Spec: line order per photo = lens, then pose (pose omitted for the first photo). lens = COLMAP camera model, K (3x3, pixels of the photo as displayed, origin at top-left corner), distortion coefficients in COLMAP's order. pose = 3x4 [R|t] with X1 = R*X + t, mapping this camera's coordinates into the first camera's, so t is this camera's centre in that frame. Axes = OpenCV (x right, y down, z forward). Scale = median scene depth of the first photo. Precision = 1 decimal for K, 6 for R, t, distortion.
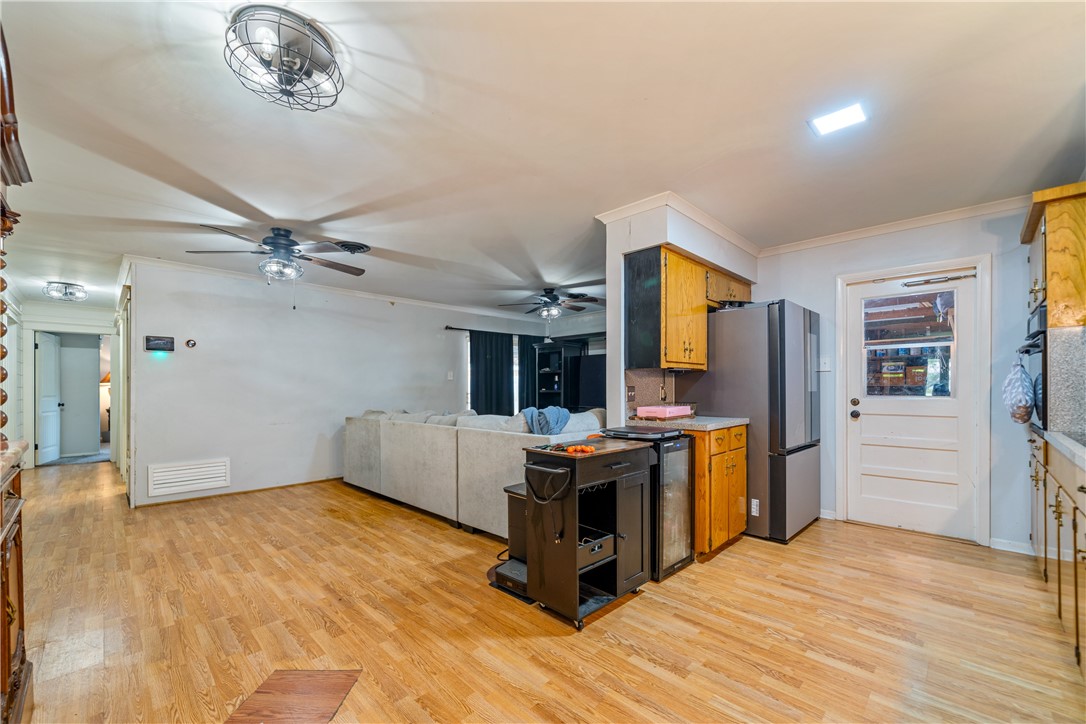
lens RADIAL K [[429.2, 0, 541.3], [0, 429.2, 387.2], [0, 0, 1]] dist [-0.000543, -0.000336]
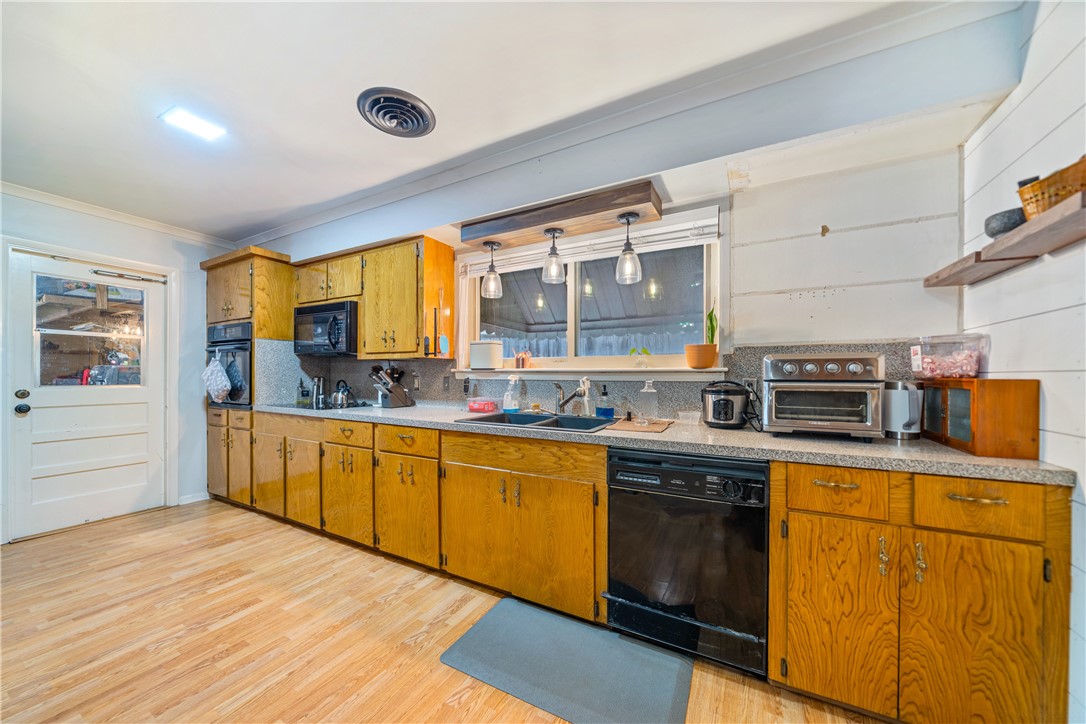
lens RADIAL K [[376.2, 0, 544.3], [0, 376.2, 378.5], [0, 0, 1]] dist [-0.000570, -0.000051]
pose [[-0.265531, -0.003131, 0.964097, -0.289411], [-0.001581, 0.999995, 0.002812, 0.001268], [-0.964101, -0.000778, -0.265534, 0.272388]]
